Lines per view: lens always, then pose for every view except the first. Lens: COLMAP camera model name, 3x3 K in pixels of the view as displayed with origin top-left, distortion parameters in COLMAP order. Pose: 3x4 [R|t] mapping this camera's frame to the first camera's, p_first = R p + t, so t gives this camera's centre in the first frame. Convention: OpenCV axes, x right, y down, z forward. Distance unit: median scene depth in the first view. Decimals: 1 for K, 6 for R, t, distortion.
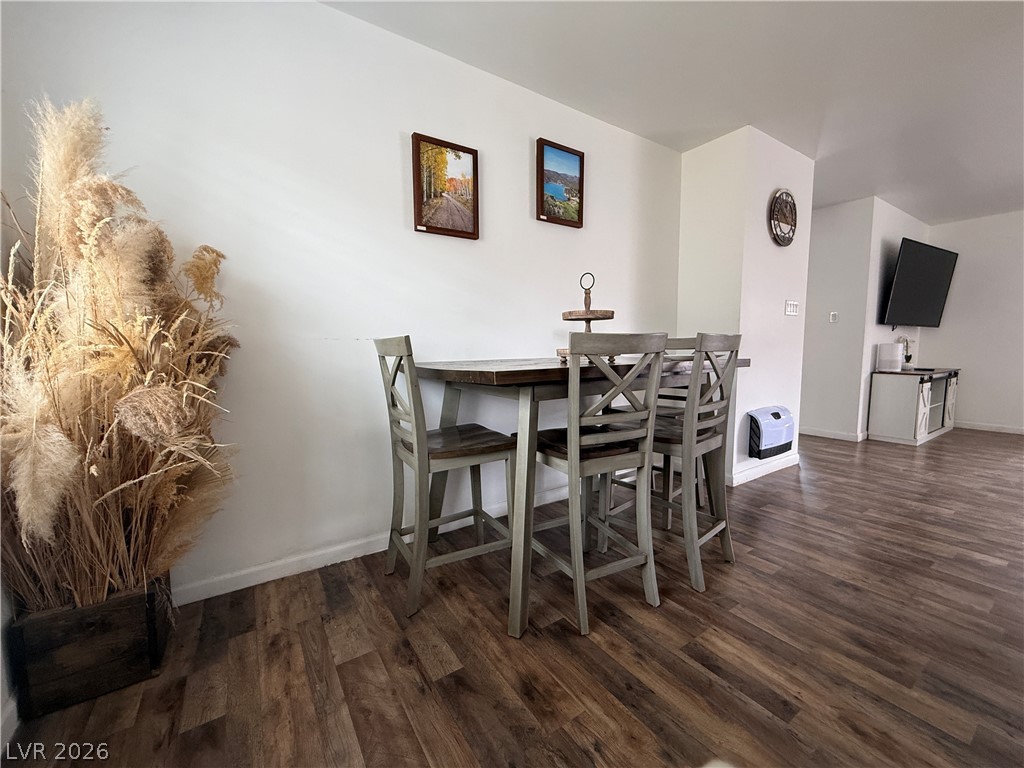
lens RADIAL K [[406.6, 0, 512.0], [0, 406.6, 384.0], [0, 0, 1]] dist [-0.001148, -0.000058]
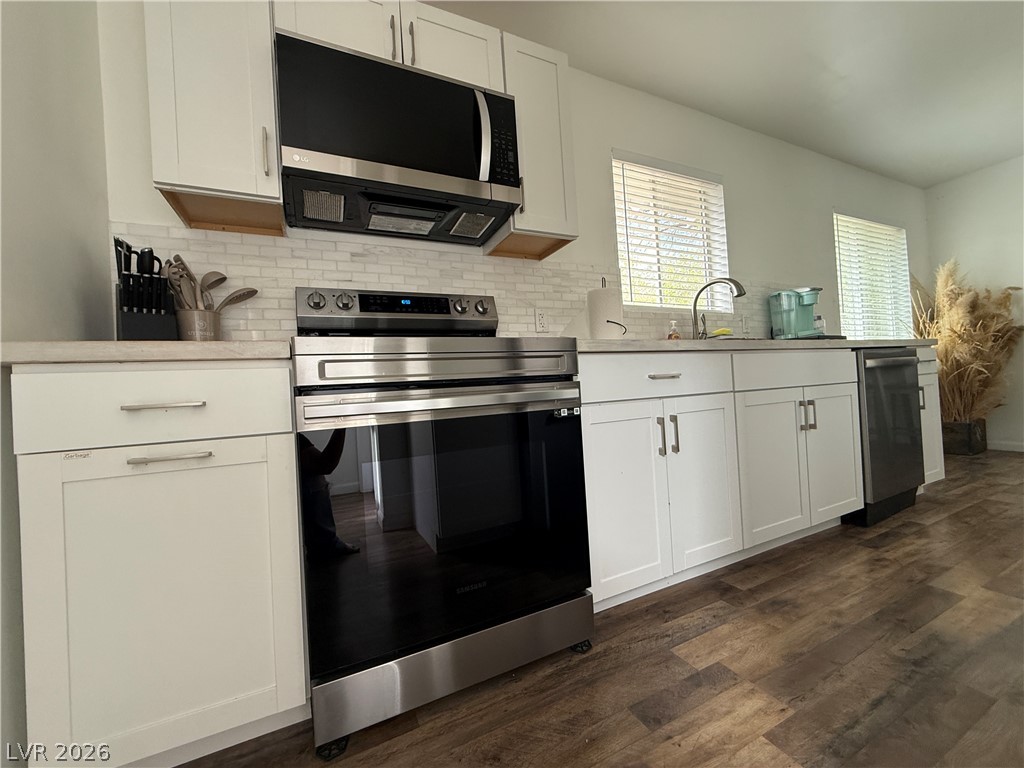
lens RADIAL K [[406.6, 0, 512.0], [0, 406.6, 384.0], [0, 0, 1]] dist [-0.001148, -0.000058]
pose [[-0.135336, 0.009349, -0.990756, 2.481828], [-0.032470, 0.999377, 0.013865, 0.338838], [0.990268, 0.034046, -0.134948, -1.882459]]
